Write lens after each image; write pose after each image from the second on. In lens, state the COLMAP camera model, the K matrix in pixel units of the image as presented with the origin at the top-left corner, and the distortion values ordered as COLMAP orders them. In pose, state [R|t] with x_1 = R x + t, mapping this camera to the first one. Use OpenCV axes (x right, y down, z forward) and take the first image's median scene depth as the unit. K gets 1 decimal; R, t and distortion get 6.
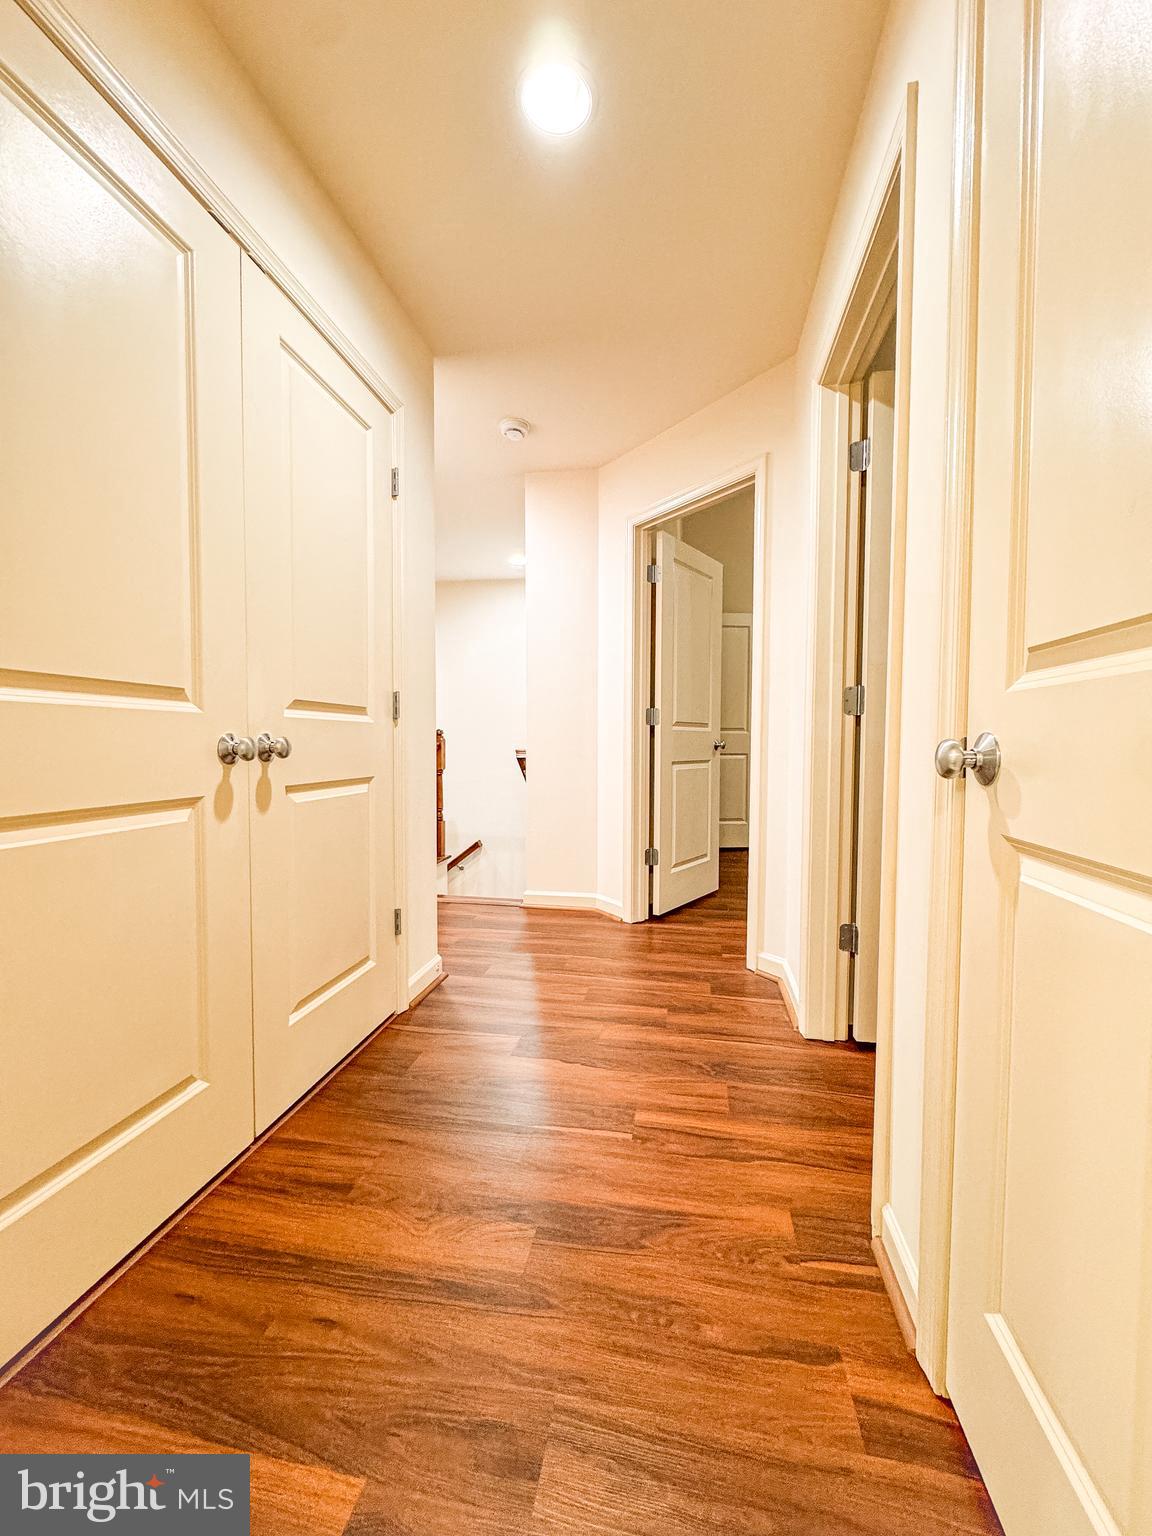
lens RADIAL K [[614.0, 0, 575.7], [0, 614.0, 766.0], [0, 0, 1]] dist [-0.002481, 0.000543]
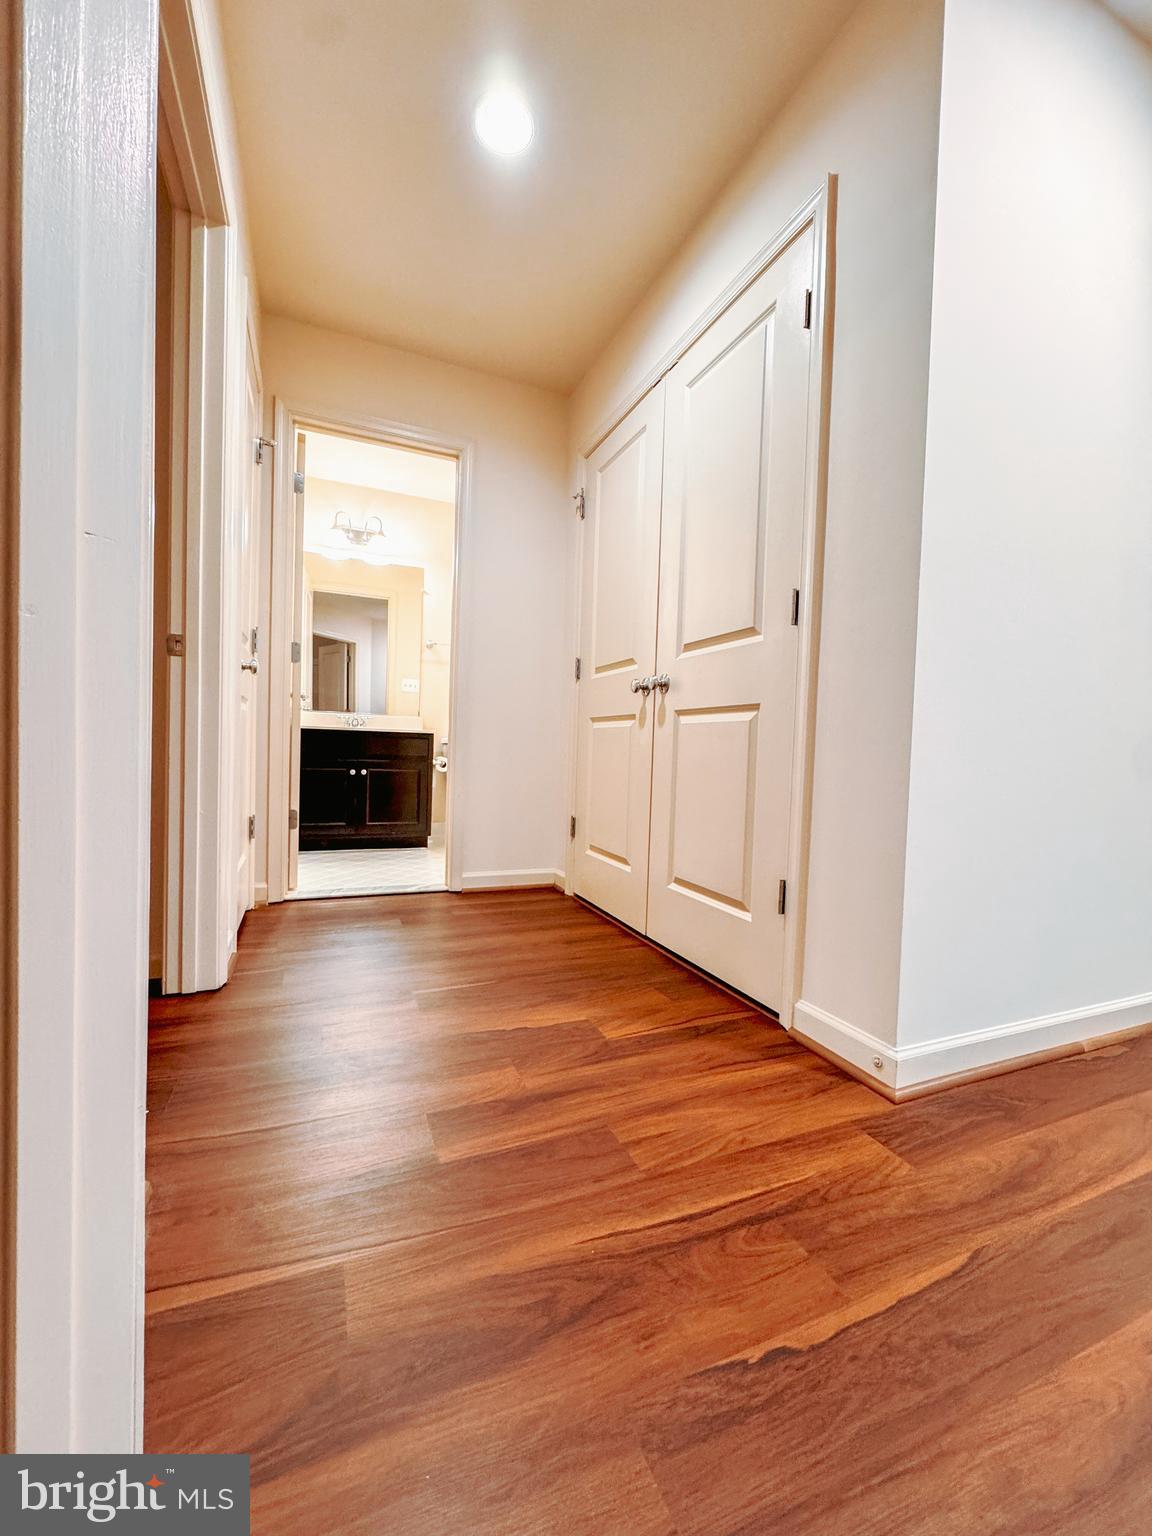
lens RADIAL K [[614.0, 0, 568.3], [0, 614.0, 770.9], [0, 0, 1]] dist [-0.002481, 0.000543]
pose [[-0.842191, -0.013991, -0.538998, 0.456925], [-0.059648, 0.995945, 0.067348, 0.089034], [0.535870, 0.088869, -0.839610, 2.008066]]
